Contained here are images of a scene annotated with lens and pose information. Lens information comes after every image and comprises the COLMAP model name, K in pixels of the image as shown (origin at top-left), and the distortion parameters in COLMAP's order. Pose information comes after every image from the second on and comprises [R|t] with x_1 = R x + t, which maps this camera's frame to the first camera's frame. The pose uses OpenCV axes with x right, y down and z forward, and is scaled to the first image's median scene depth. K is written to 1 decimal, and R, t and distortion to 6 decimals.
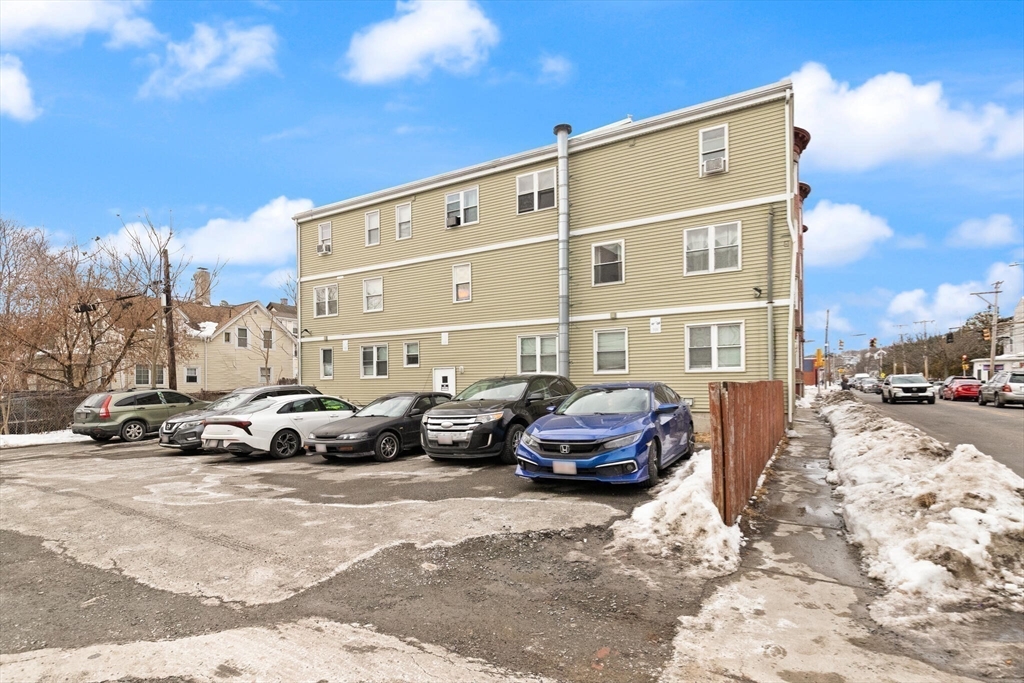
lens RADIAL K [[470.6, 0, 509.0], [0, 470.6, 377.1], [0, 0, 1]] dist [-0.000207, -0.000089]
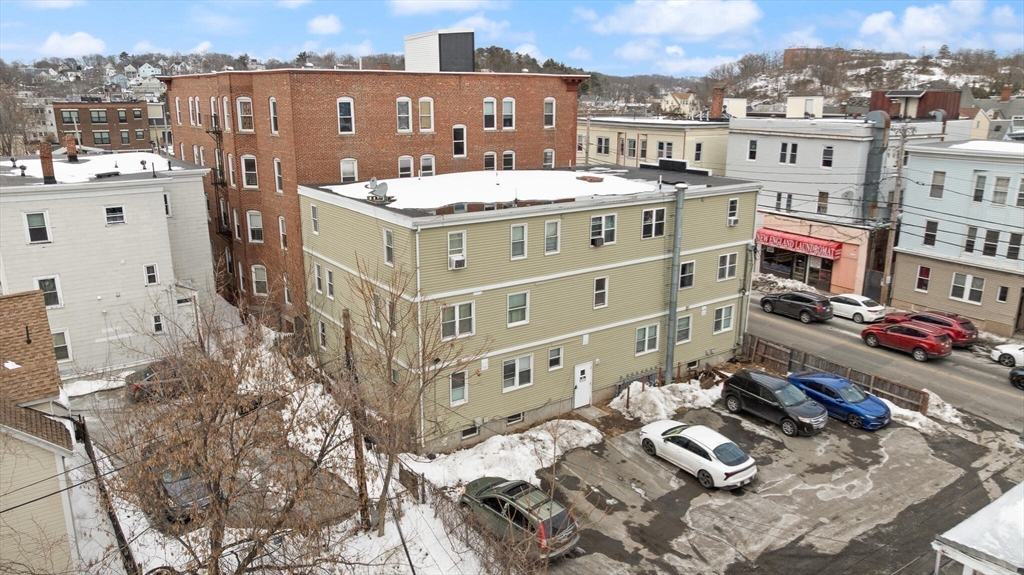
lens RADIAL K [[725.4, 0, 505.8], [0, 725.4, 286.2], [0, 0, 1]] dist [-0.001904, 0.000521]
pose [[0.447559, -0.212837, 0.868557, -1.784355], [-0.013663, 0.969523, 0.244619, -0.656714], [-0.894150, -0.121348, 0.431010, 0.430253]]
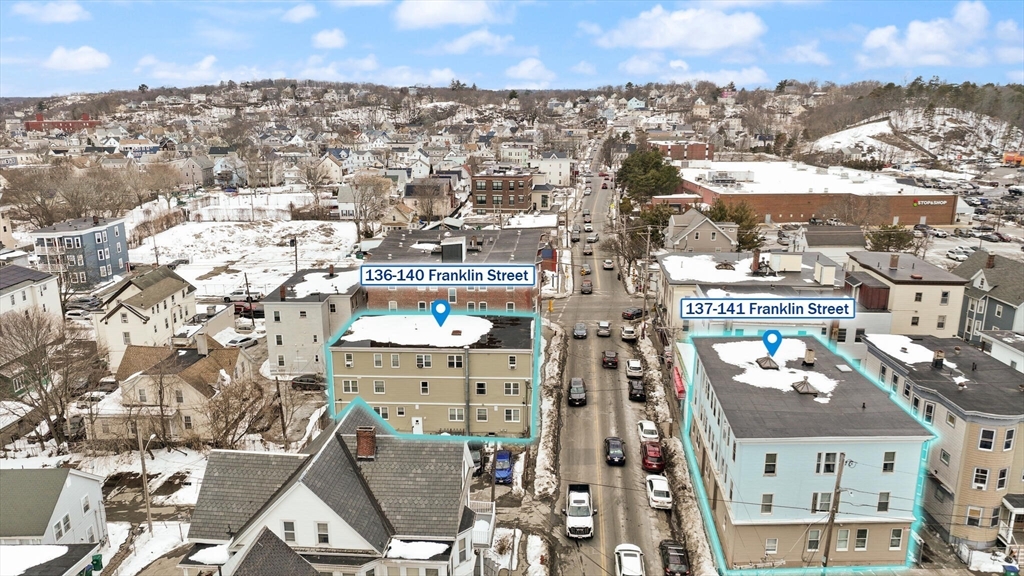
lens RADIAL K [[725.4, 0, 513.7], [0, 725.4, 290.4], [0, 0, 1]] dist [-0.001904, 0.000521]
pose [[0.902311, -0.096964, 0.420040, -1.300660], [-0.011803, 0.968453, 0.248917, -1.742732], [-0.430925, -0.229558, 0.872701, -2.629471]]
